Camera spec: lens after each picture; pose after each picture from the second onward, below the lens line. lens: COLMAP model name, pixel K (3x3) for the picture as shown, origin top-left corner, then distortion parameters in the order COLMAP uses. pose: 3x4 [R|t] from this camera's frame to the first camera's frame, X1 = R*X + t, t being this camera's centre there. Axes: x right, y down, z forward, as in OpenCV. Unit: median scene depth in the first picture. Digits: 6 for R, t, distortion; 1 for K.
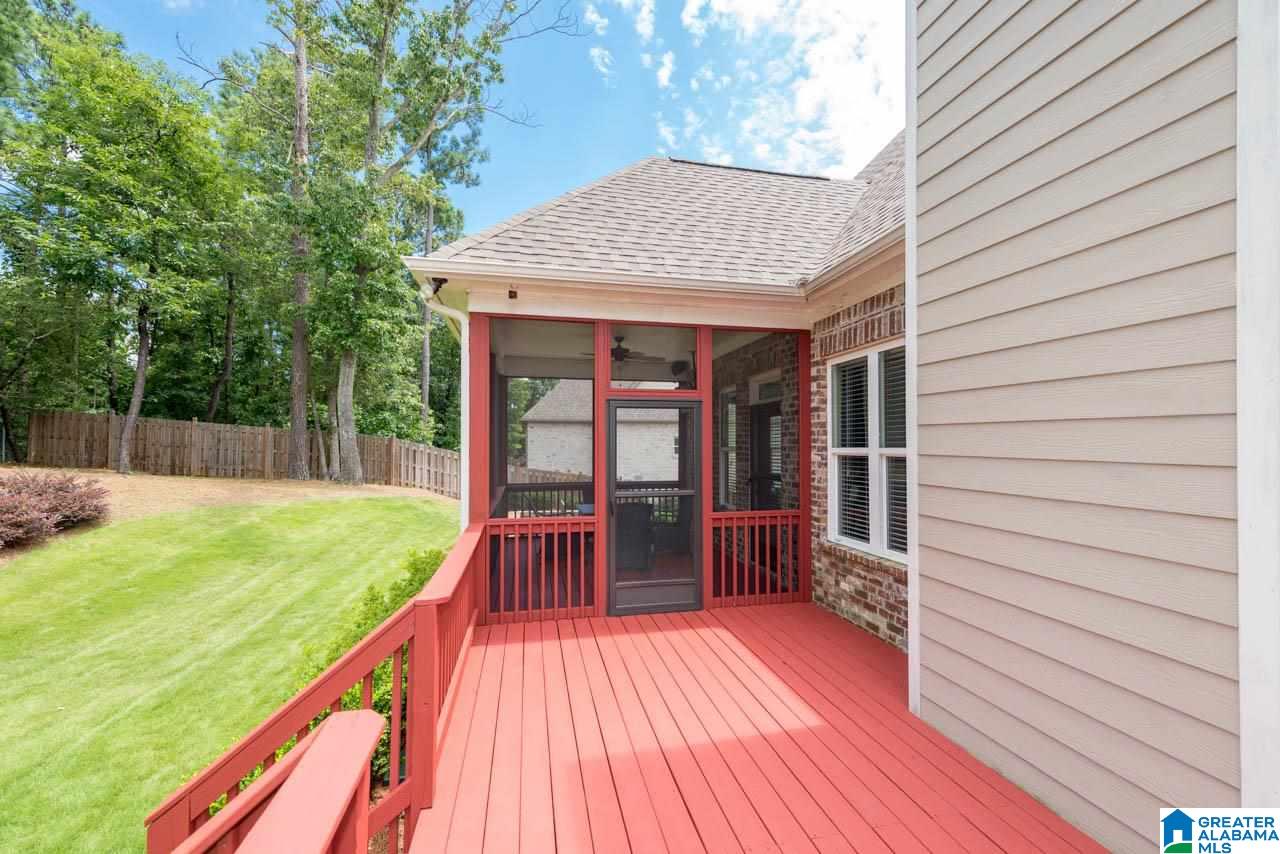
lens RADIAL K [[506.8, 0, 647.1], [0, 506.8, 434.3], [0, 0, 1]] dist [0.014492, -0.001863]
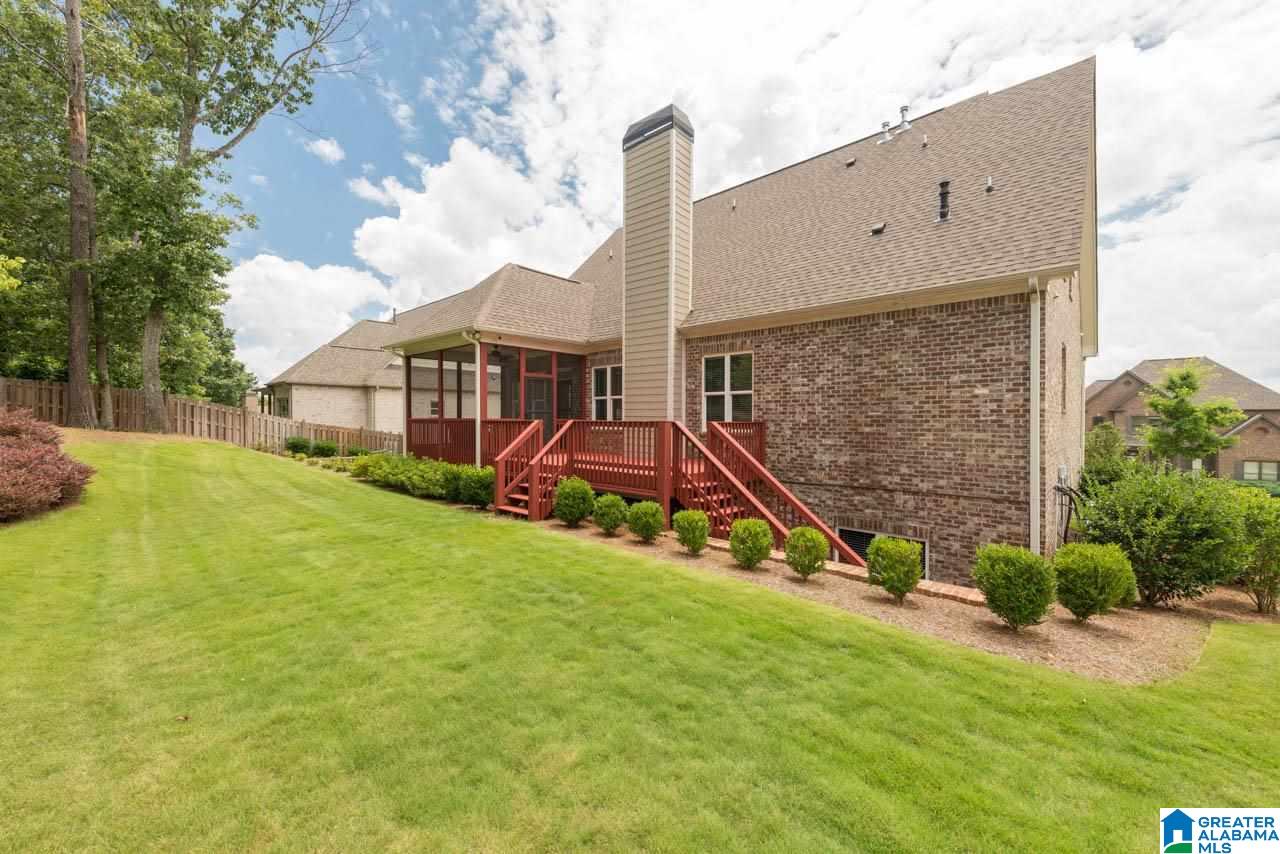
lens RADIAL K [[506.8, 0, 642.3], [0, 506.8, 420.9], [0, 0, 1]] dist [0.014492, -0.001863]
pose [[0.822437, 0.001822, 0.568854, -0.336699], [-0.015548, 0.999693, 0.019276, 0.032452], [-0.568644, -0.024697, 0.822213, -0.493223]]
